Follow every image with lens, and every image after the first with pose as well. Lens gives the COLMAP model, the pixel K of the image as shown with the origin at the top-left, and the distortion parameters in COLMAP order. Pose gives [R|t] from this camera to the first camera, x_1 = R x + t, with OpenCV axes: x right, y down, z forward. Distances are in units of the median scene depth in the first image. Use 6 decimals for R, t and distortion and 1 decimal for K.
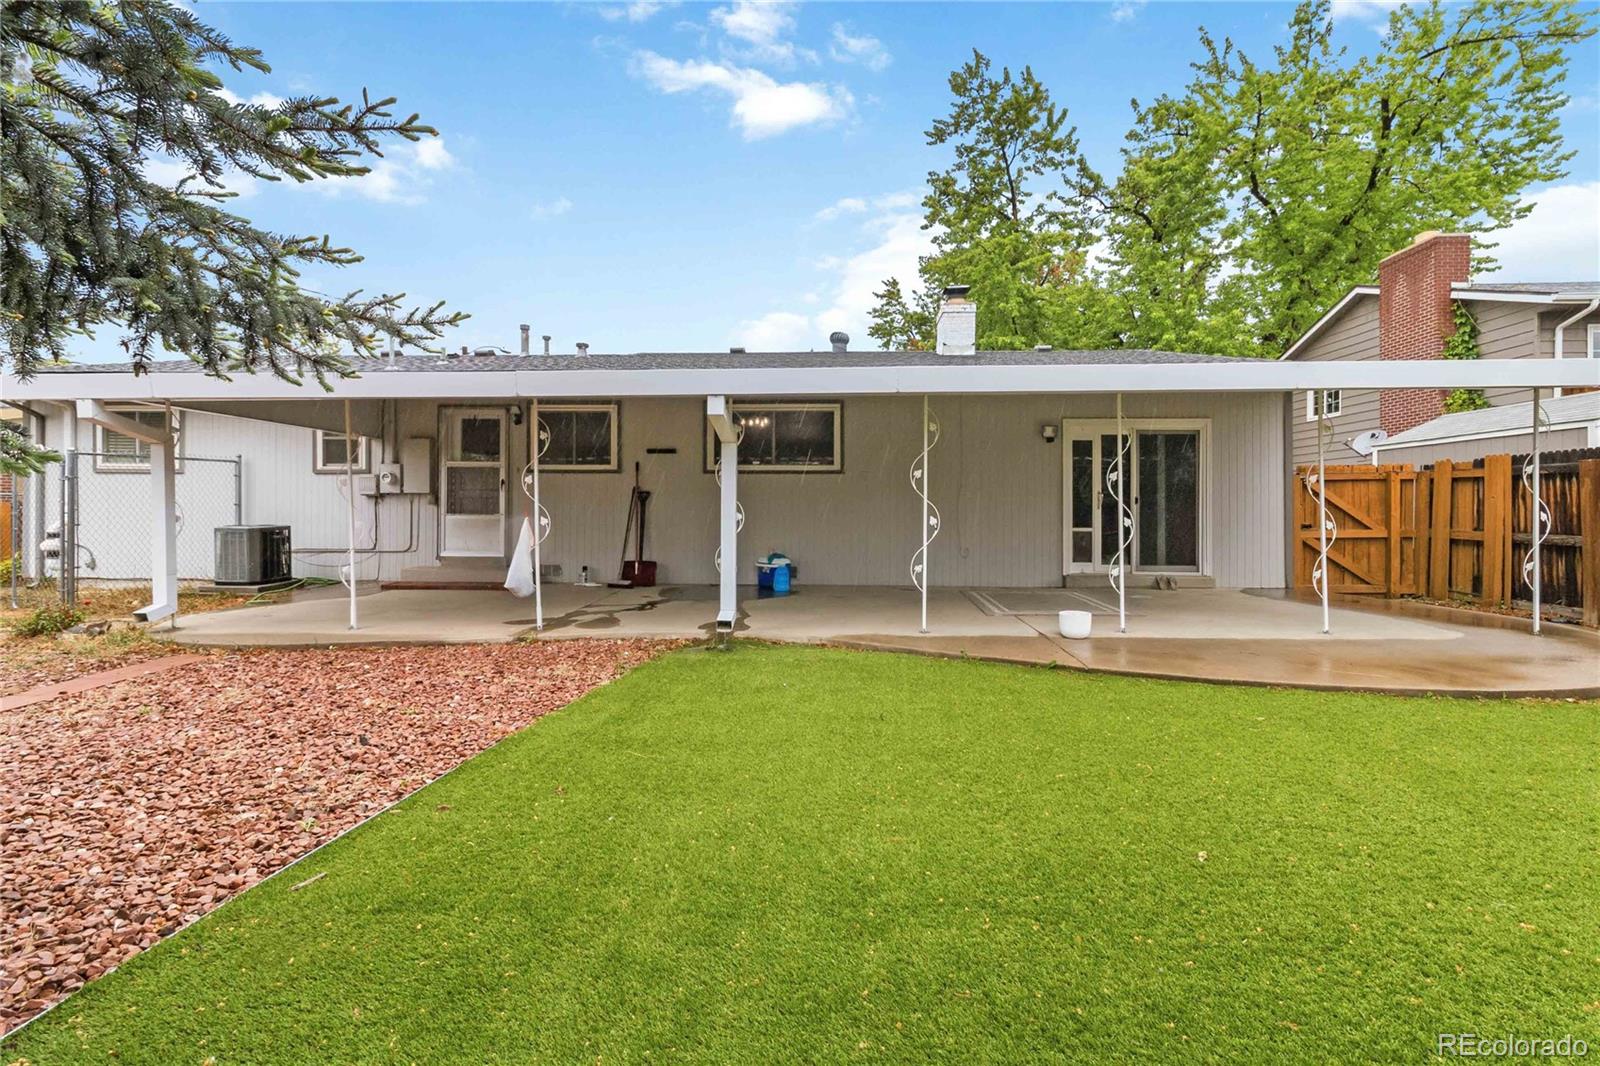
lens RADIAL K [[750.3, 0, 810.4], [0, 750.3, 534.6], [0, 0, 1]] dist [-0.002172, -0.000264]
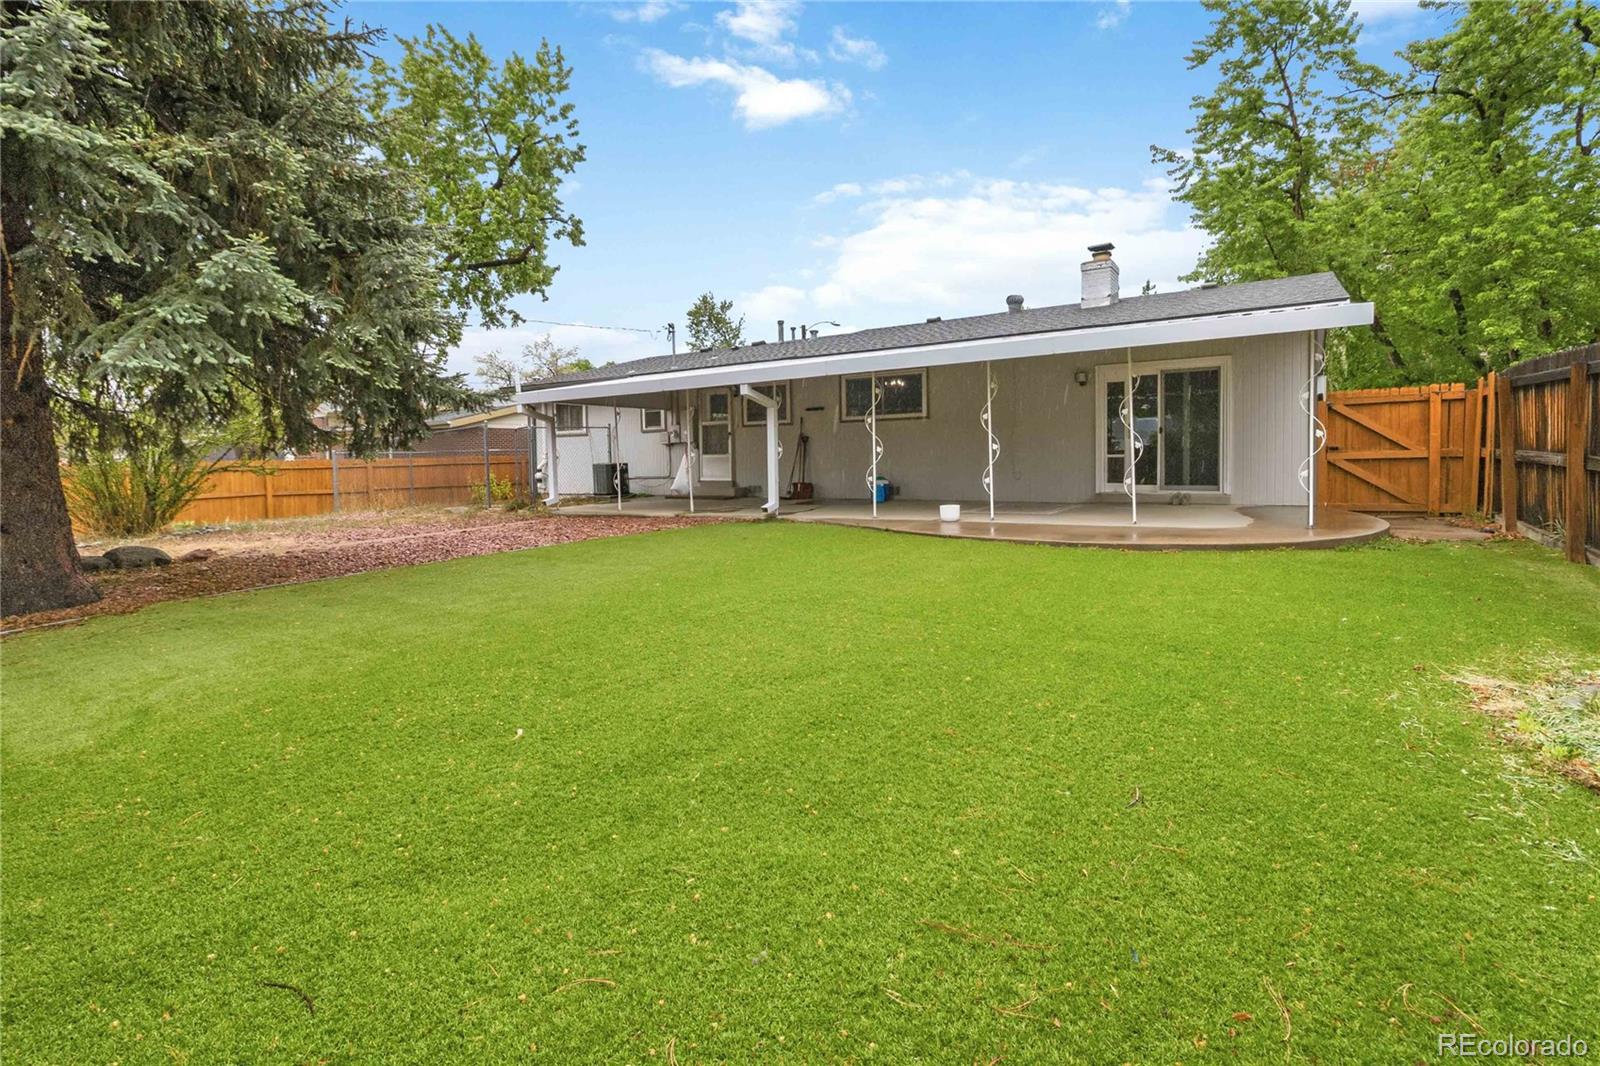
lens RADIAL K [[750.3, 0, 798.5], [0, 750.3, 528.6], [0, 0, 1]] dist [-0.002172, -0.000264]
pose [[0.859365, 0.028865, -0.510547, 0.543107], [0.004335, 0.997958, 0.063720, 0.031132], [0.511344, -0.056972, 0.857485, -0.311906]]
